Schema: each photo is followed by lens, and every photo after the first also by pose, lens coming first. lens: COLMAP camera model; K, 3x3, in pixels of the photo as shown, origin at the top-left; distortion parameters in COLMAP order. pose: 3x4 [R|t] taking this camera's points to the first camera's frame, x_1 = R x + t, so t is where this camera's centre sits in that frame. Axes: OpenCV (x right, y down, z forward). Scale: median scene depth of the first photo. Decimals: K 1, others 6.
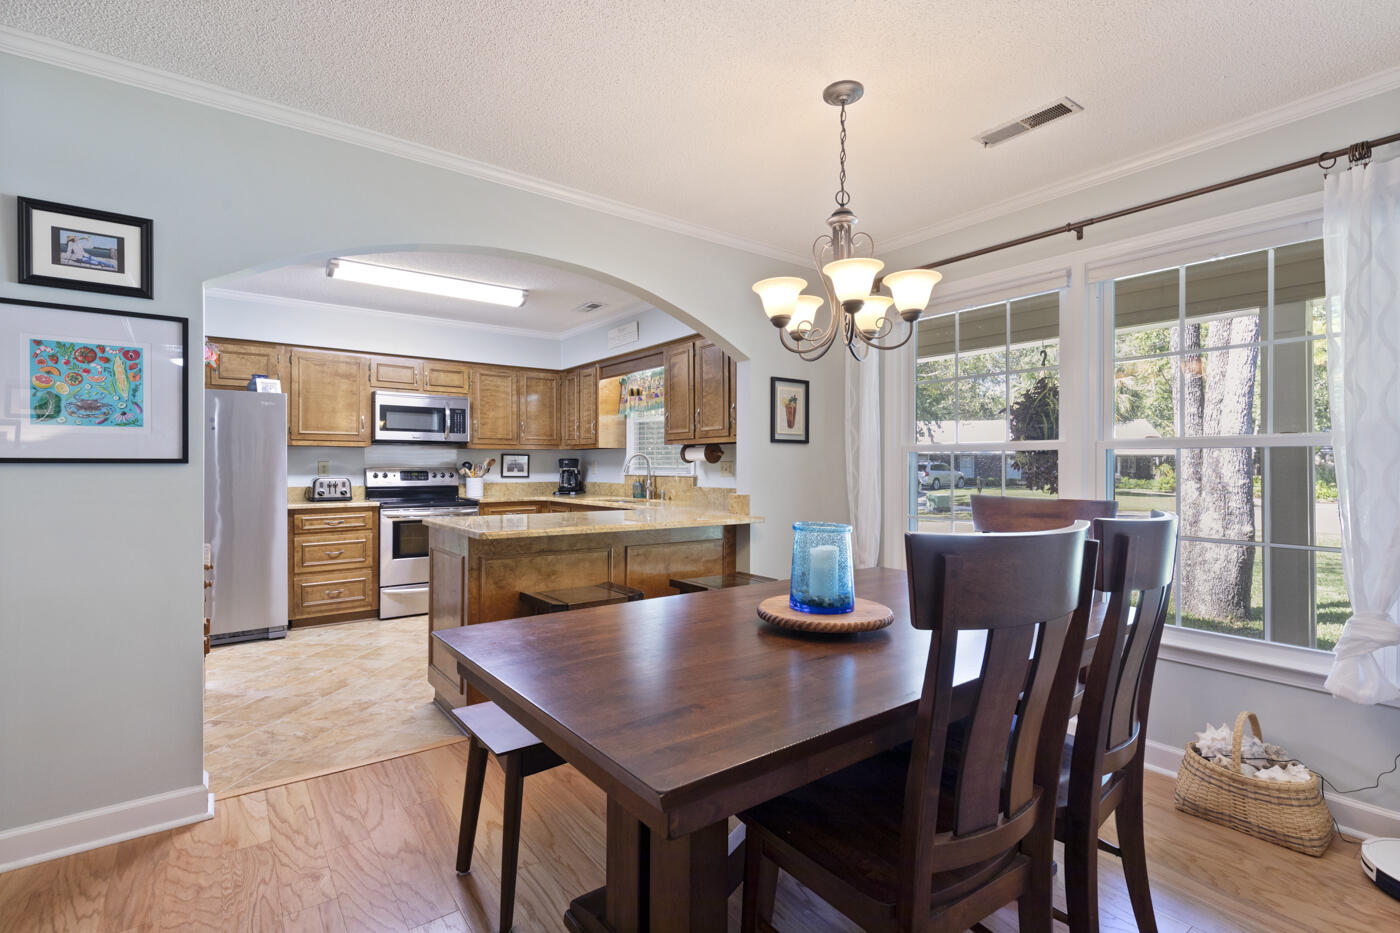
lens RADIAL K [[633.3, 0, 692.6], [0, 633.3, 469.4], [0, 0, 1]] dist [0.003725, -0.000471]
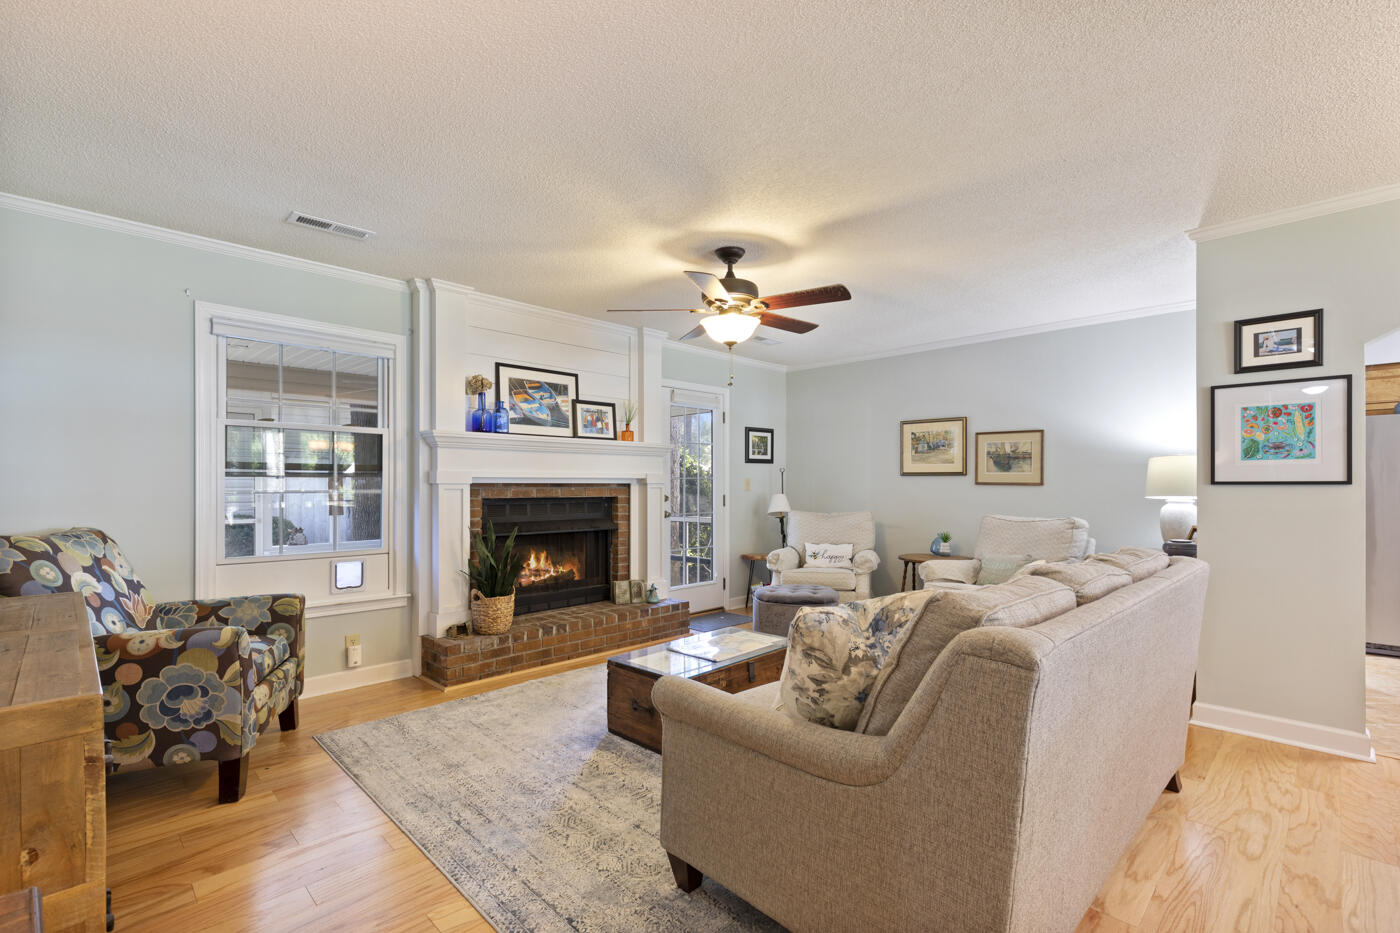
lens RADIAL K [[633.3, 0, 705.3], [0, 633.3, 484.9], [0, 0, 1]] dist [0.003725, -0.000471]
pose [[0.146098, -0.004871, -0.989258, 0.321994], [-0.002846, 0.999982, -0.005345, 0.002220], [0.989266, 0.003597, 0.146081, -0.534586]]
